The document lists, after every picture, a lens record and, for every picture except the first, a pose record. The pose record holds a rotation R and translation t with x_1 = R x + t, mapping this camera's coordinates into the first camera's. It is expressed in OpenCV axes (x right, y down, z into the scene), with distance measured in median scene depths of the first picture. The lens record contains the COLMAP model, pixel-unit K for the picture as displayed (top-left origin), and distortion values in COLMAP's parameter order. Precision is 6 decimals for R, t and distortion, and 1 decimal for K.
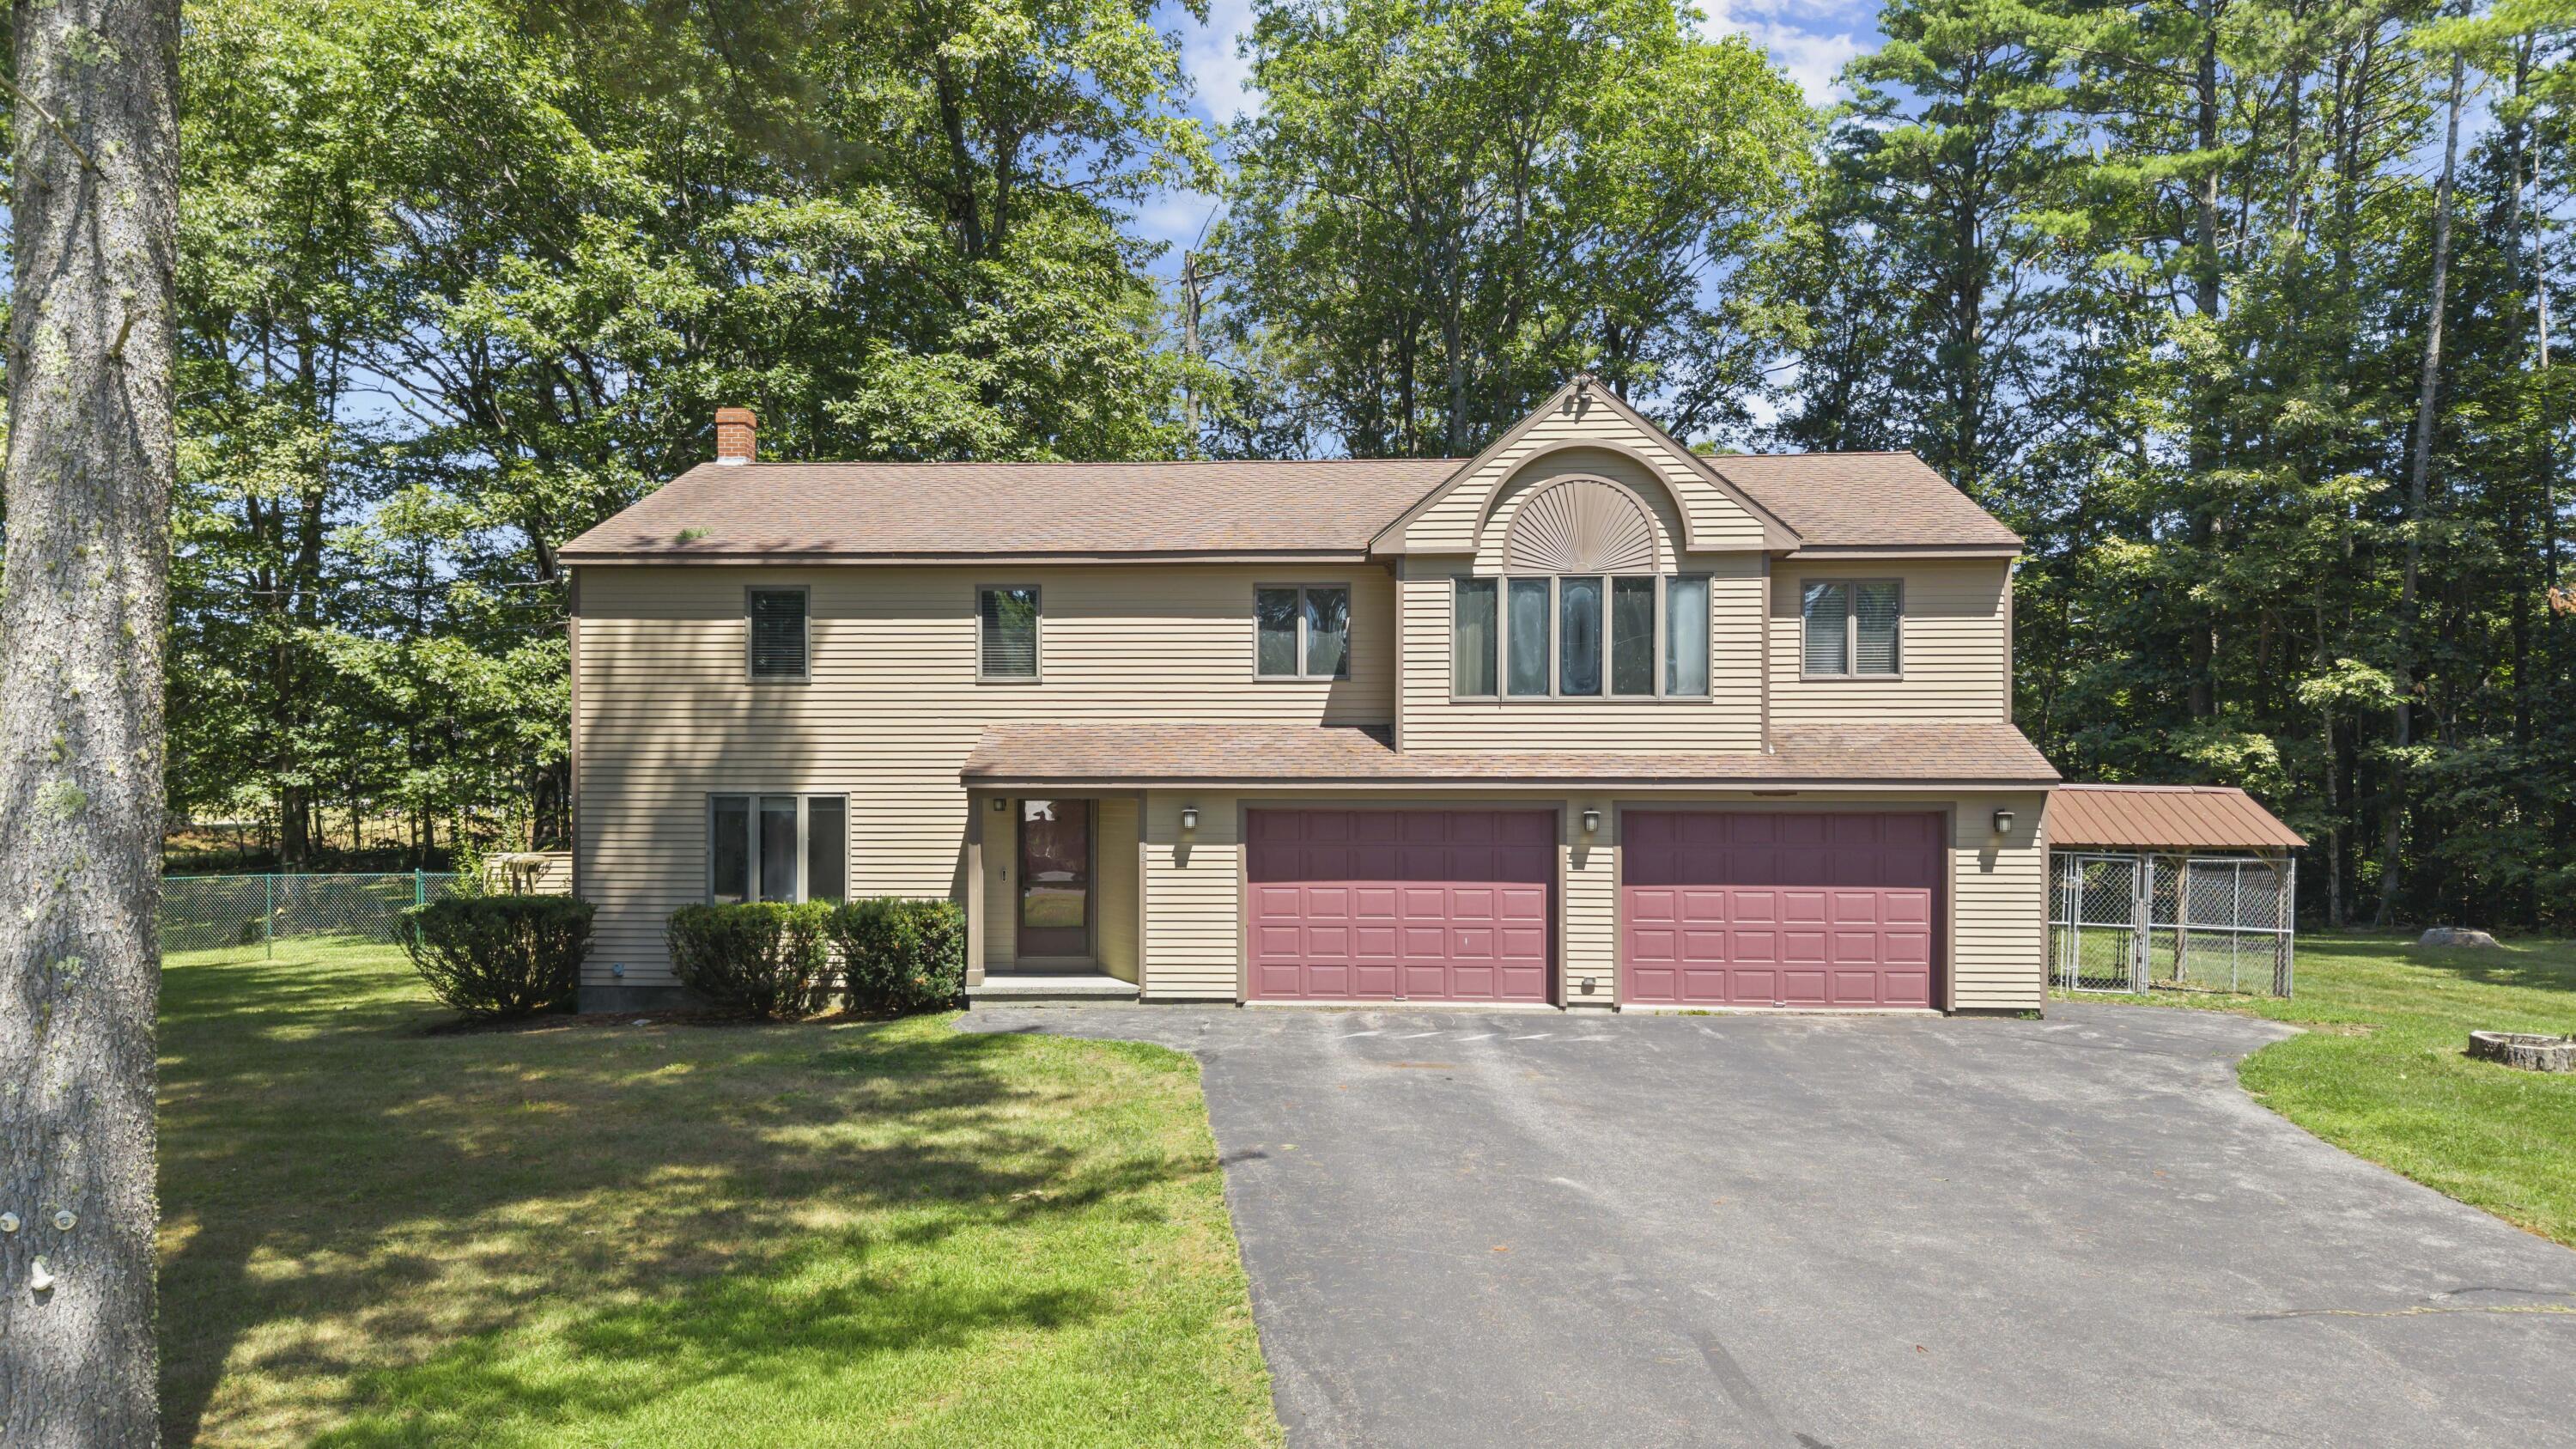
lens RADIAL K [[1773.5, 0, 1277.7], [0, 1773.5, 752.5], [0, 0, 1]] dist [0.017358, -0.027019]
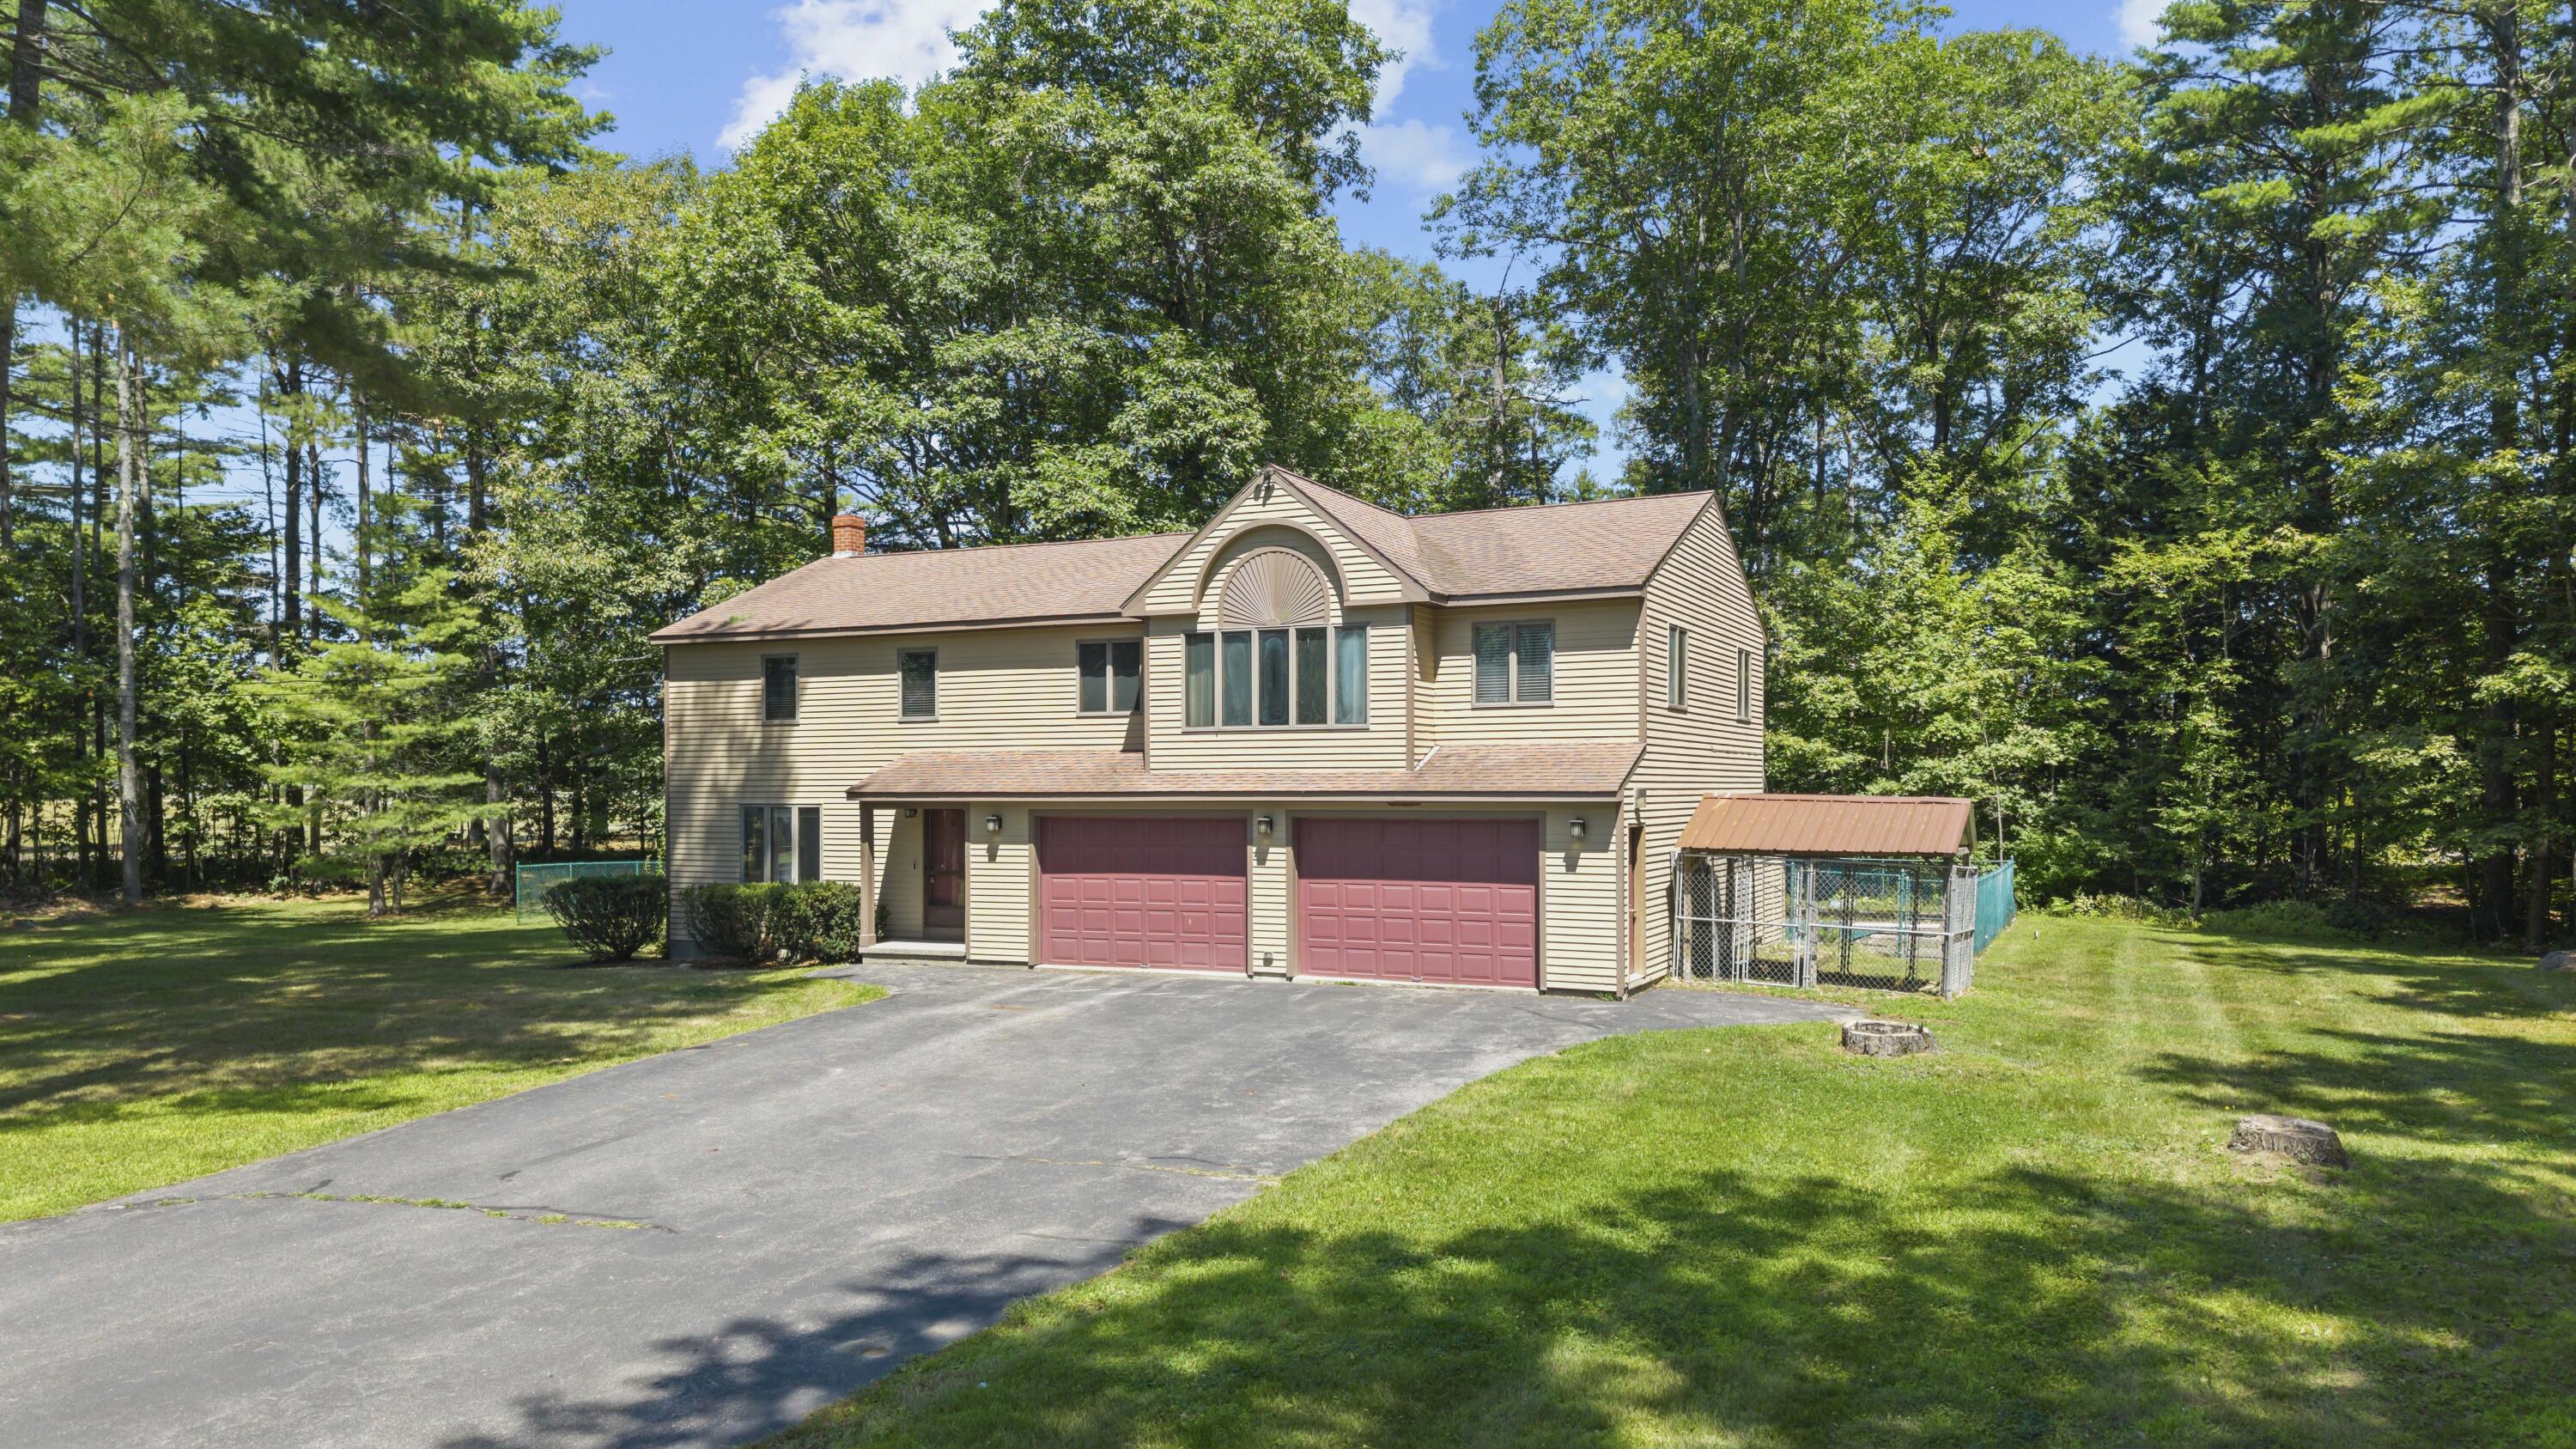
lens RADIAL K [[1773.5, 0, 1315.8], [0, 1773.5, 734.7], [0, 0, 1]] dist [0.017358, -0.027019]
pose [[0.931785, -0.015698, -0.362671, 0.645679], [0.011106, 0.999830, -0.014742, -0.006919], [0.362840, 0.009708, 0.931801, -0.142910]]
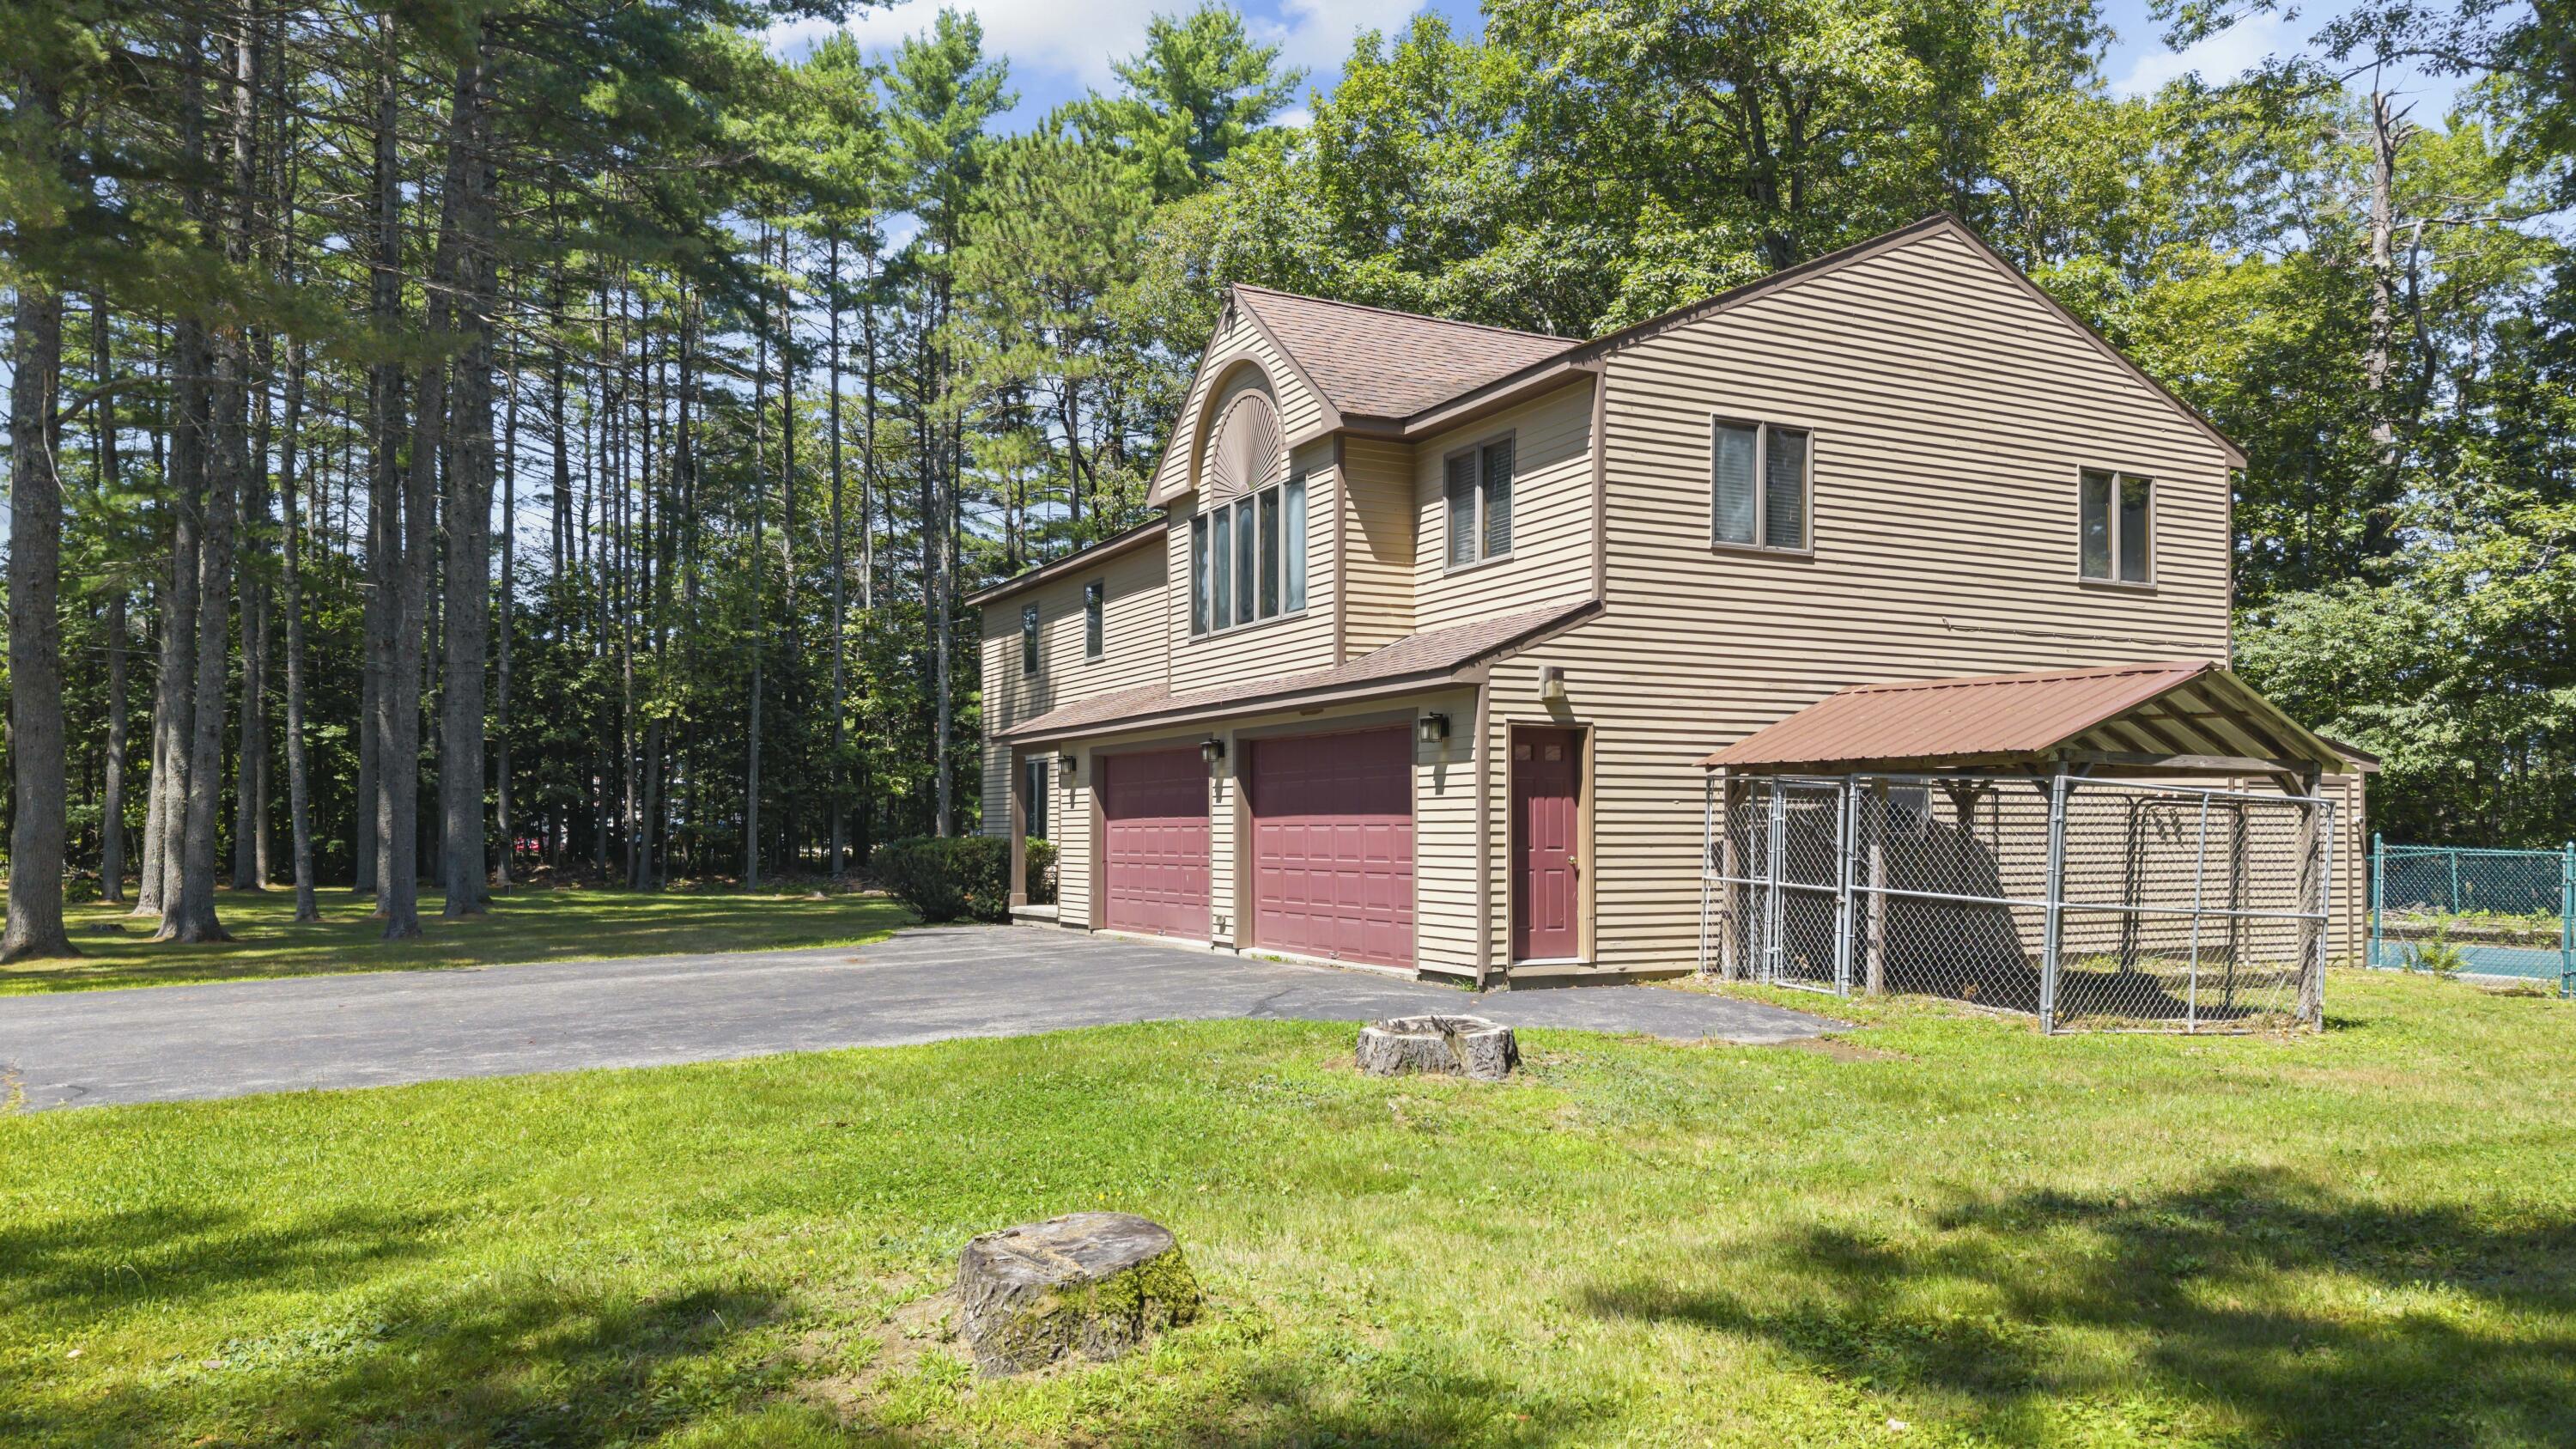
lens RADIAL K [[1773.5, 0, 1327.0], [0, 1773.5, 769.9], [0, 0, 1]] dist [0.017358, -0.027019]
pose [[0.528046, -0.034204, -0.848527, 0.997356], [0.018070, 0.999415, -0.029041, 0.075935], [0.849024, 0.000002, 0.528355, 0.532270]]
